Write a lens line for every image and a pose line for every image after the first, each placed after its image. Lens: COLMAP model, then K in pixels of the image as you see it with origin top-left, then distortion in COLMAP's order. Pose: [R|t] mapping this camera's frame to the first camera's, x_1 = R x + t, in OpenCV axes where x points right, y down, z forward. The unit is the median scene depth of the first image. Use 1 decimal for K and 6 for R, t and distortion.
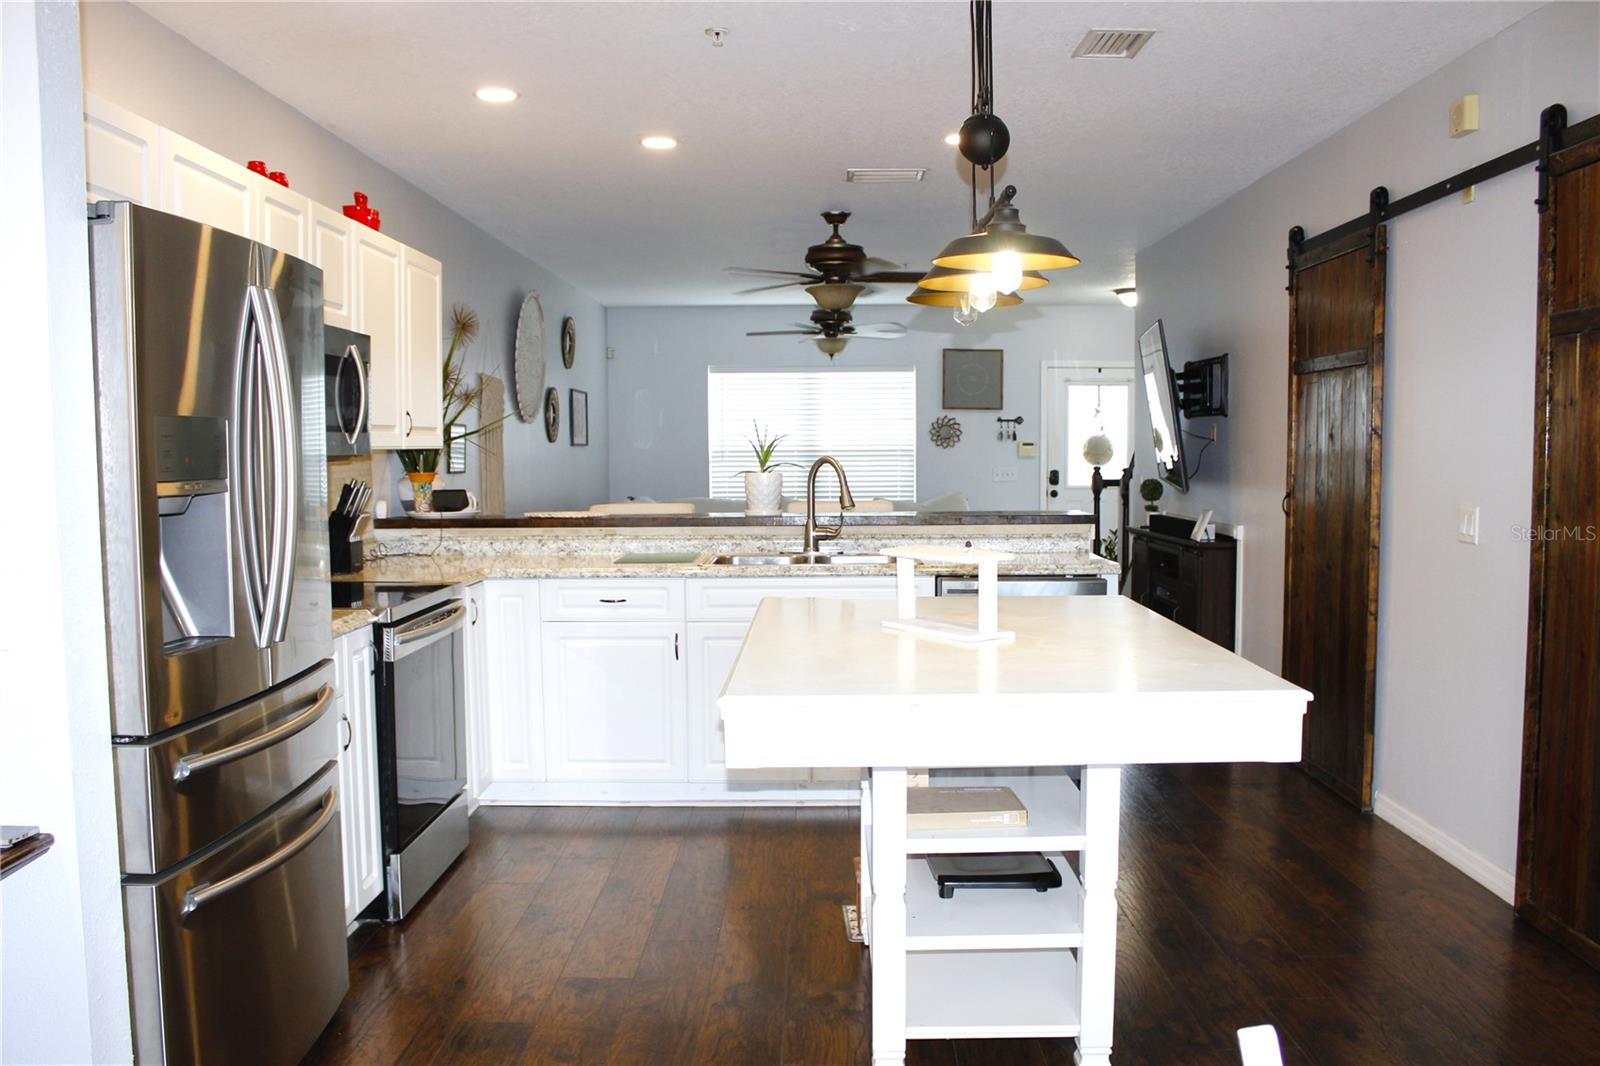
lens RADIAL K [[1350.7, 0, 803.6], [0, 1350.7, 553.8], [0, 0, 1]] dist [-0.156447, 0.116446]
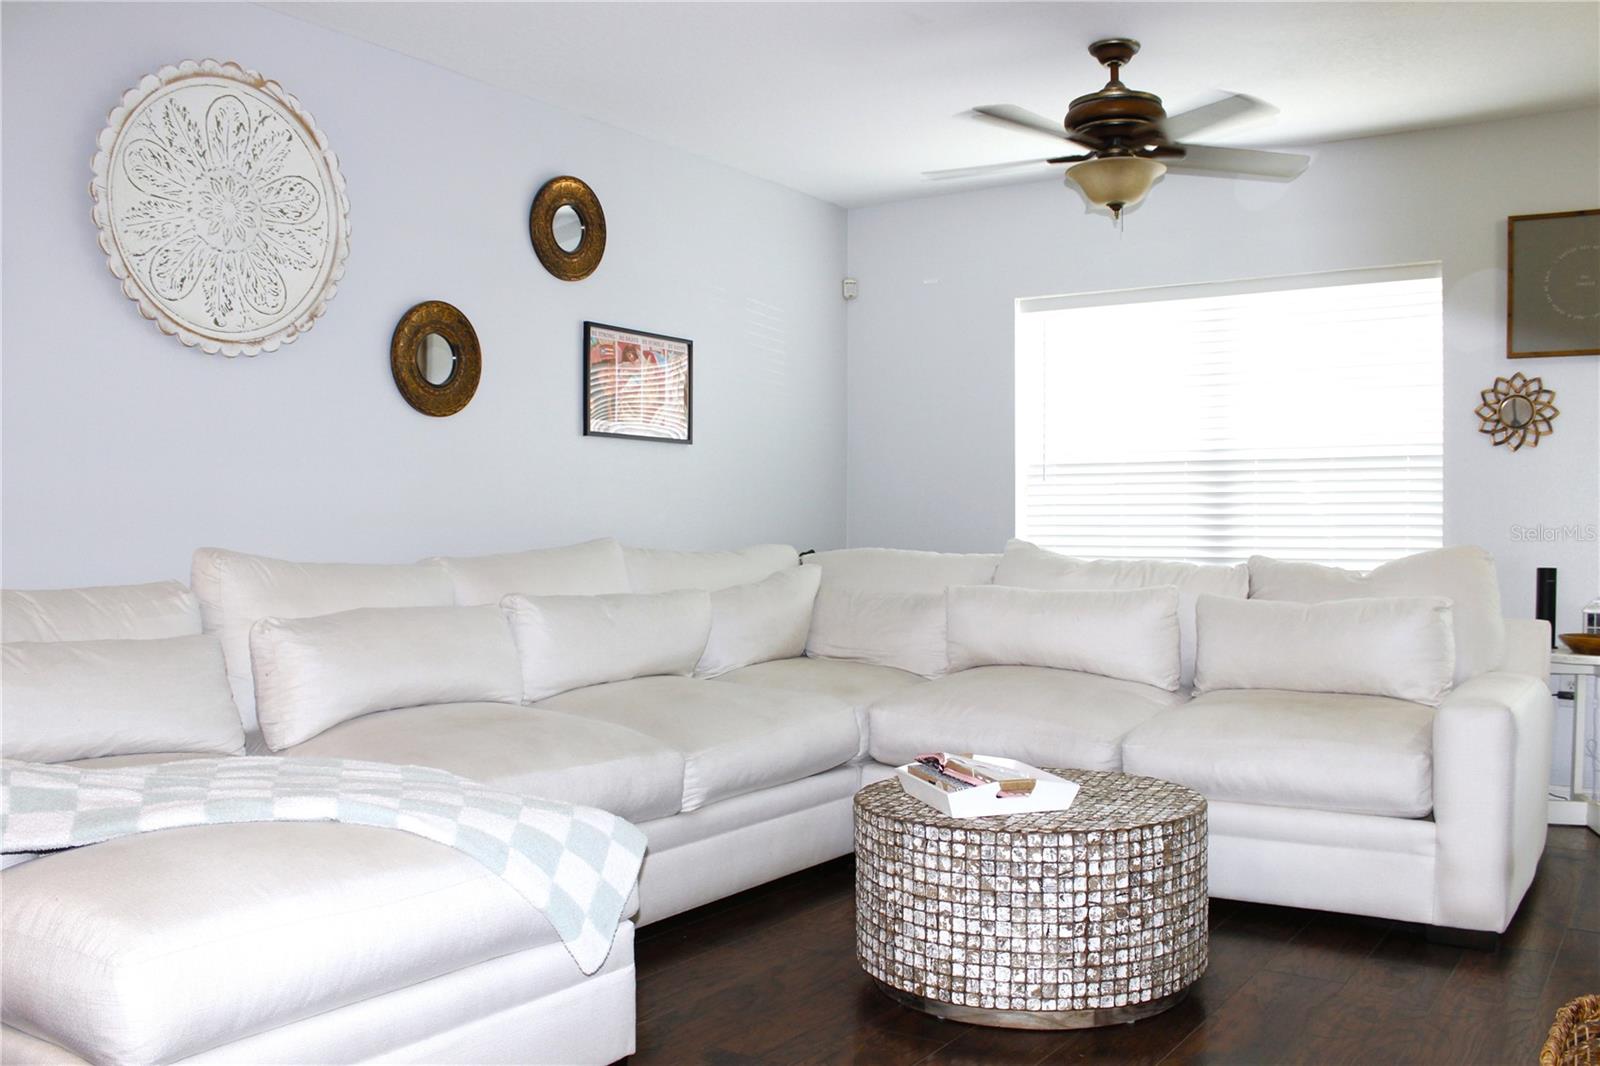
lens RADIAL K [[1421.5, 0, 800.1], [0, 1421.5, 553.0], [0, 0, 1]] dist [-0.088683, 0.007671]
pose [[0.839929, 0.018600, -0.542378, 0.336796], [-0.052577, 0.997500, -0.047213, -0.028922], [0.540144, 0.068172, 0.838807, 1.123429]]
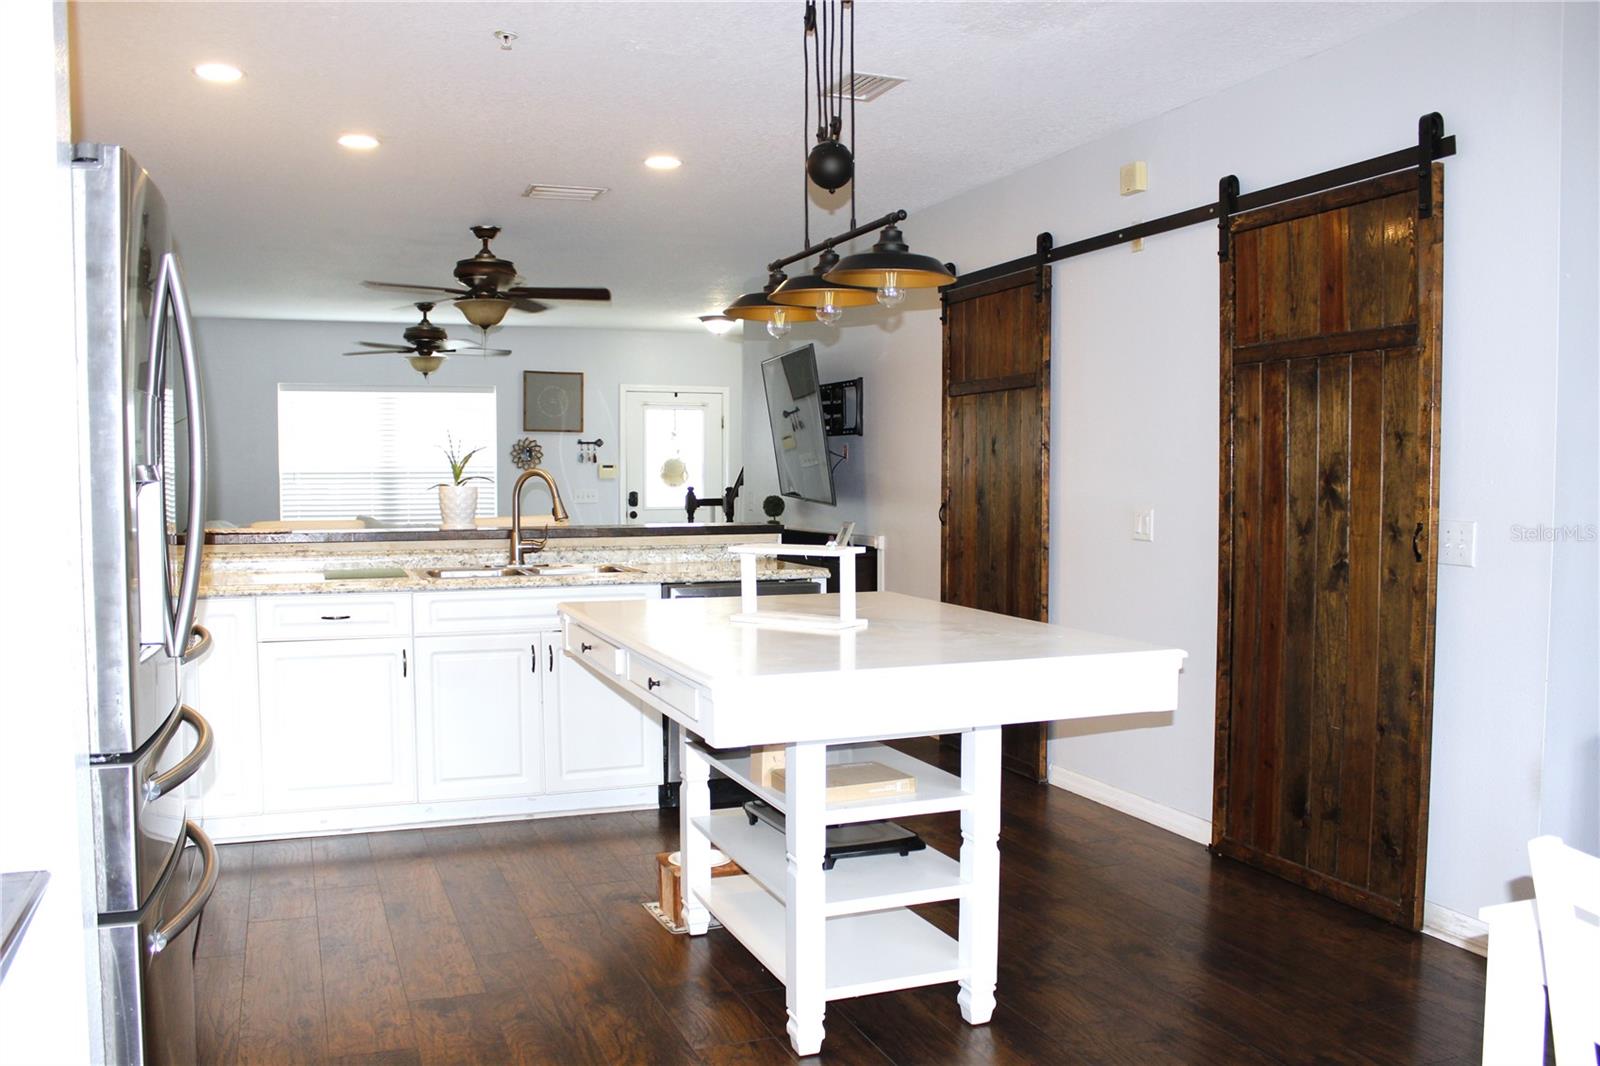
lens RADIAL K [[1352.6, 0, 807.4], [0, 1352.6, 558.7], [0, 0, 1]] dist [-0.154936, 0.133738]
pose [[0.926664, -0.017392, 0.375488, -0.167693], [0.024402, 0.999605, -0.013922, 0.013097], [-0.375097, 0.022063, 0.926723, 0.003143]]
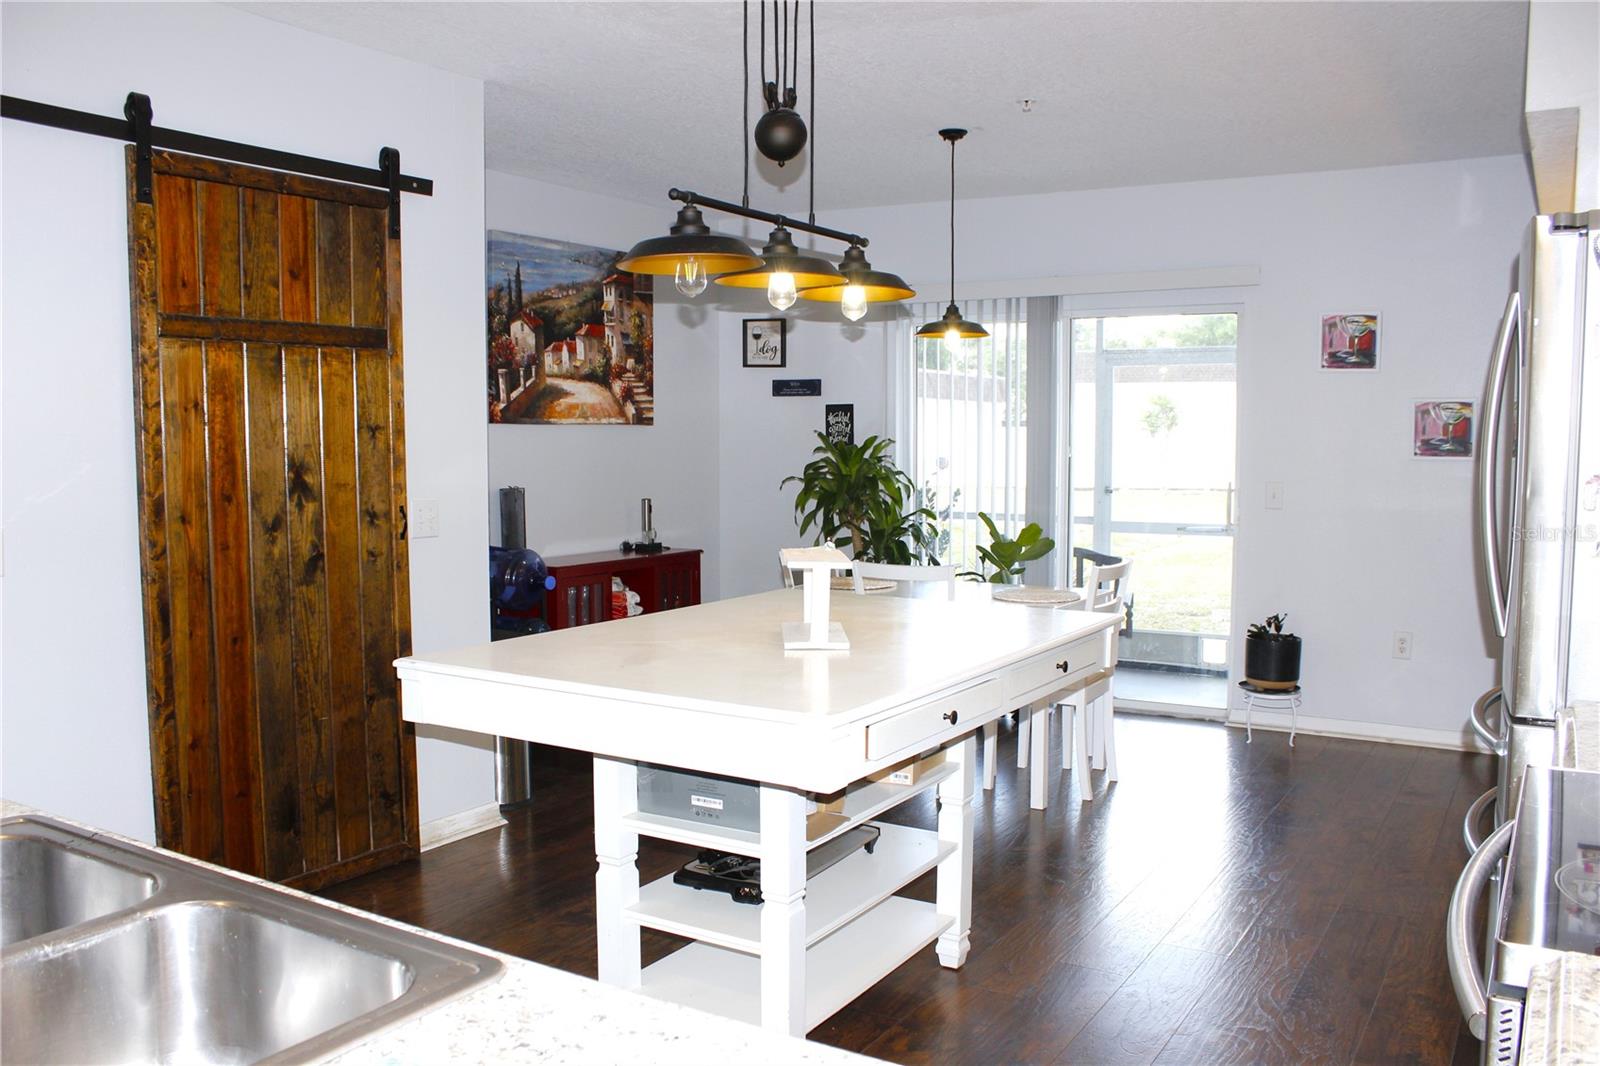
lens RADIAL K [[1324.0, 0, 793.9], [0, 1324.0, 551.9], [0, 0, 1]] dist [-0.161440, 0.132892]
pose [[-0.858357, -0.039872, 0.511501, -0.213680], [0.046230, 0.986909, 0.154510, -0.088618], [-0.510965, 0.156272, -0.845277, 1.051351]]
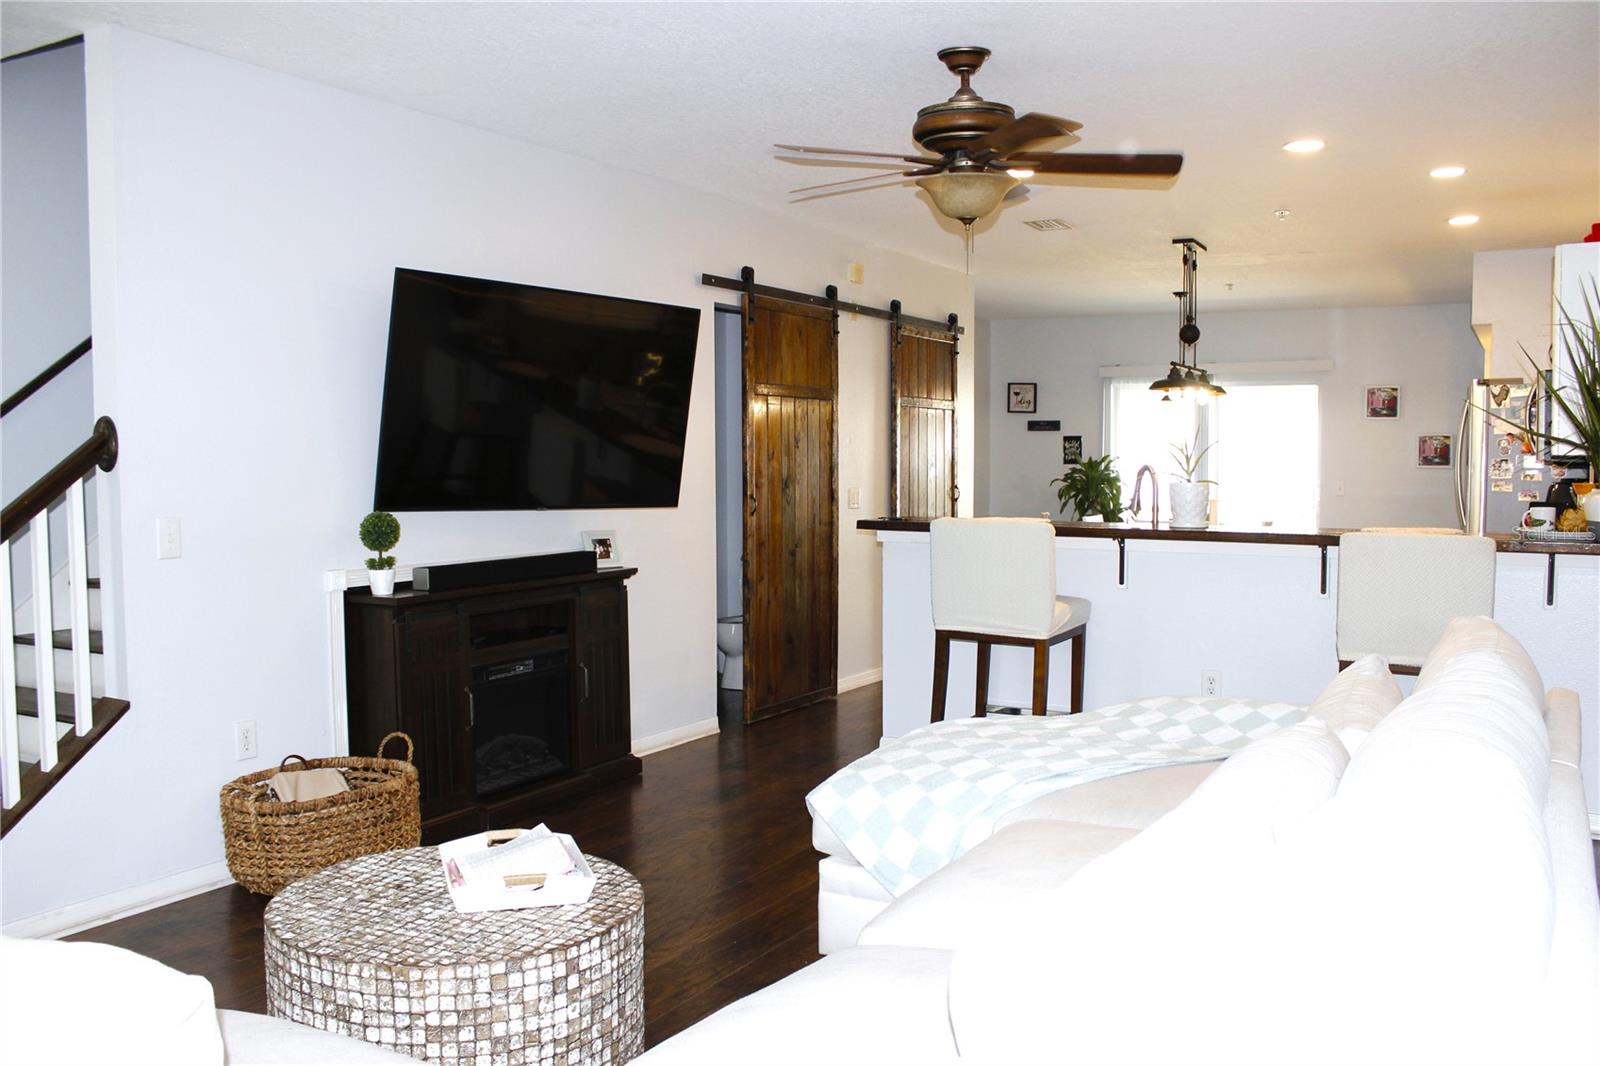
lens RADIAL K [[1336.8, 0, 801.3], [0, 1336.8, 561.0], [0, 0, 1]] dist [-0.172826, 0.148826]
pose [[-0.871122, -0.029667, 0.490170, -0.256667], [0.046136, 0.988814, 0.141838, -0.154964], [-0.488895, 0.146173, -0.860009, 2.015050]]
